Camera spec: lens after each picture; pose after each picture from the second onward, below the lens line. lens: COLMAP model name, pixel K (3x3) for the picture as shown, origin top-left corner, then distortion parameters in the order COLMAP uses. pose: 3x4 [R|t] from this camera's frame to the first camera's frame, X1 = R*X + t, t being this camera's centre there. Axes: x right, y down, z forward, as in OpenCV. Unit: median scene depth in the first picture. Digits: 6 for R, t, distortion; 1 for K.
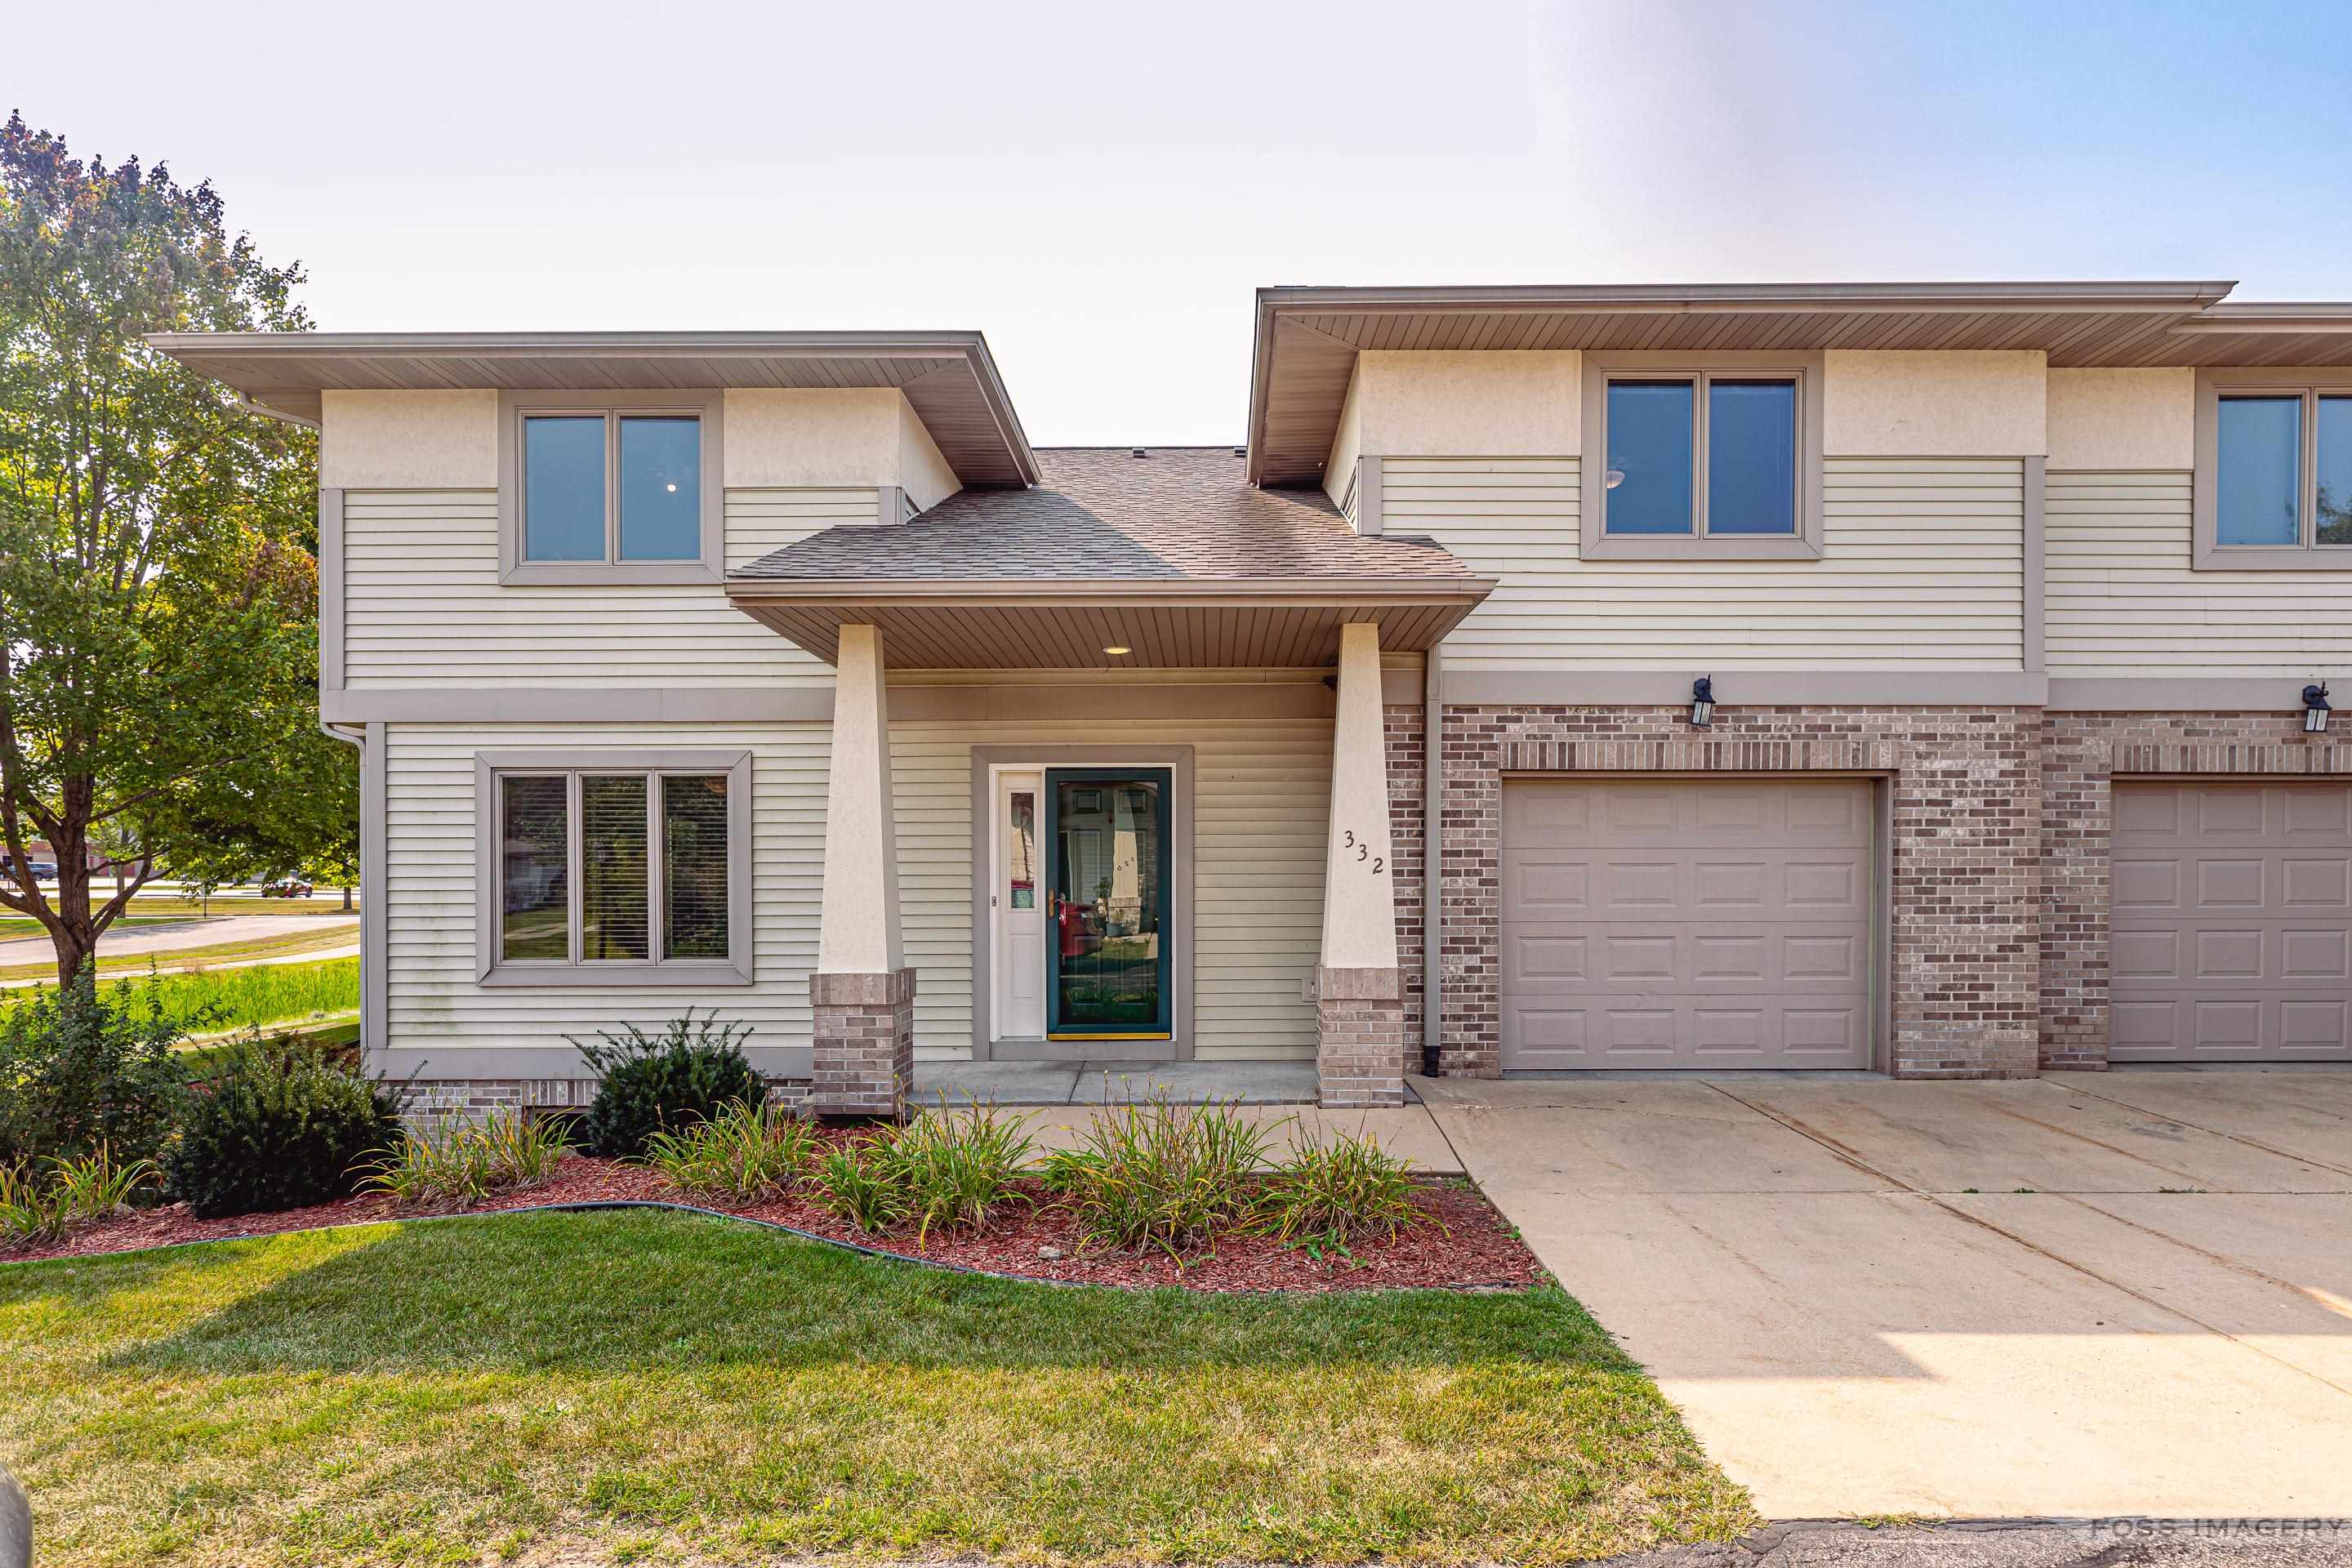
lens RADIAL K [[1323.0, 0, 1206.2], [0, 1323.0, 863.4], [0, 0, 1]] dist [0.000164, 0.000036]
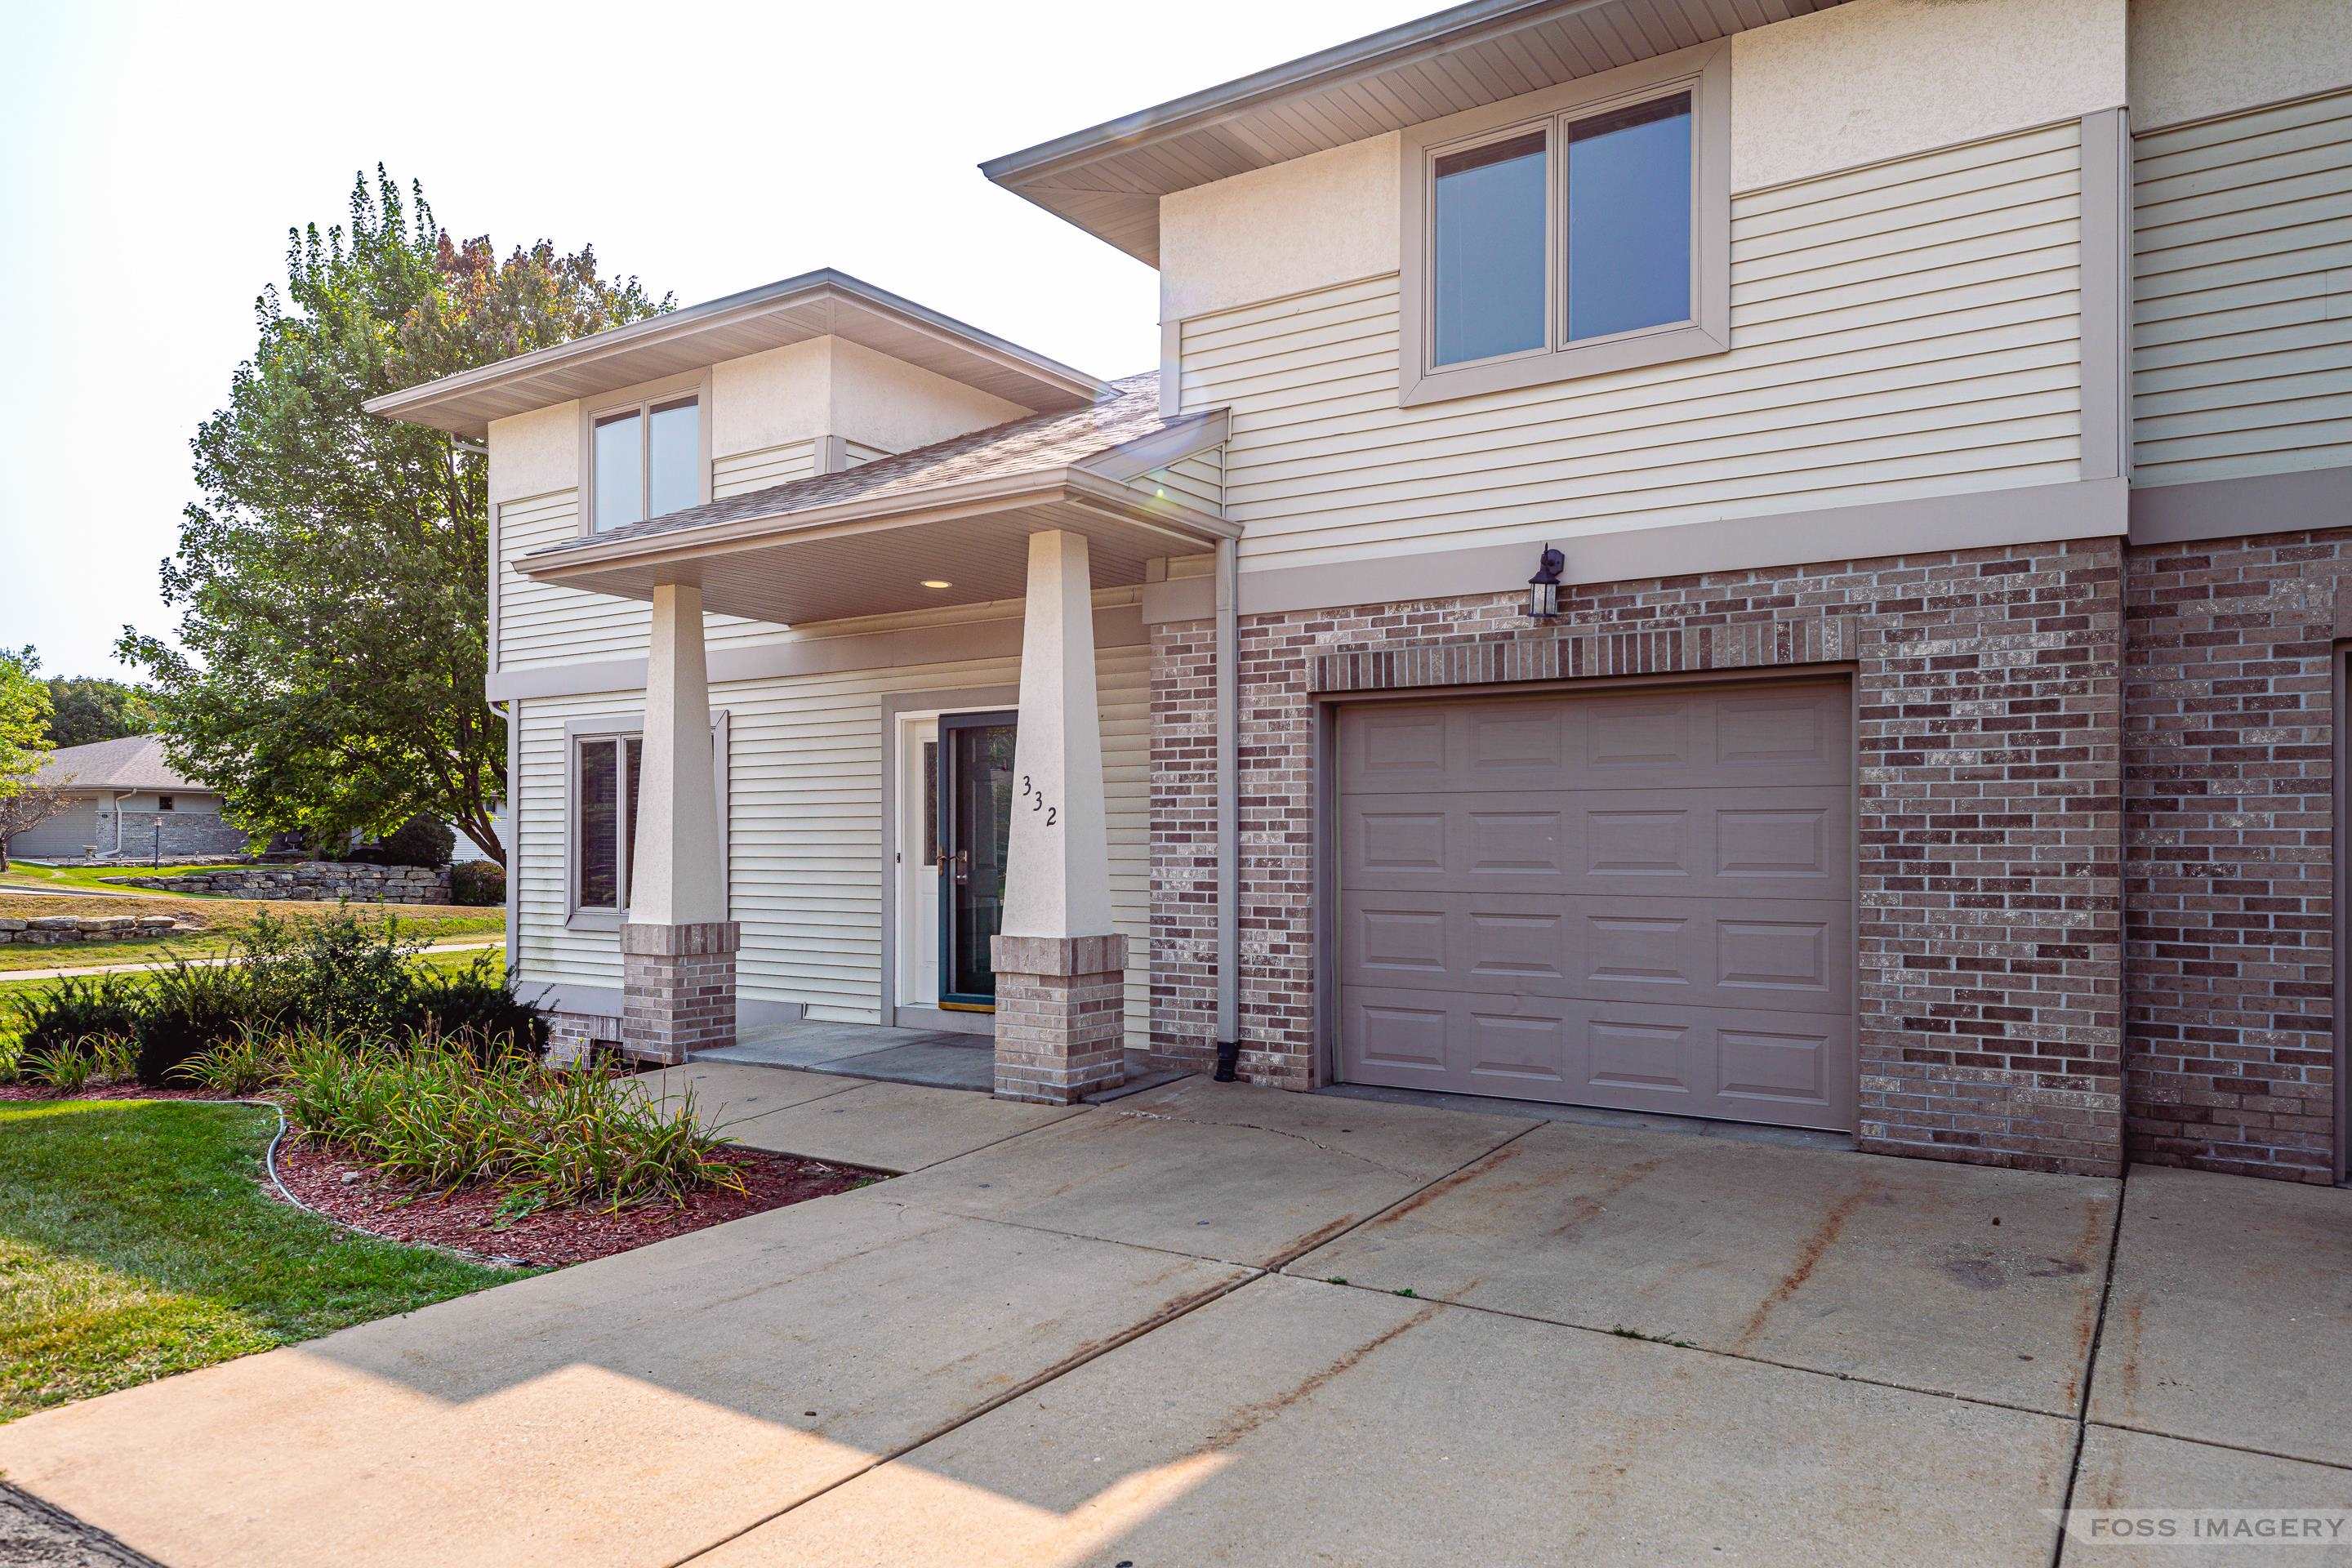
lens RADIAL K [[1593.2, 0, 1173.8], [0, 1593.2, 804.4], [0, 0, 1]] dist [0.012583, -0.000816]
pose [[0.822078, -0.010374, -0.569280, 0.688829], [0.002448, 0.999889, -0.014687, 0.008189], [0.569369, 0.010680, 0.822013, 0.186751]]
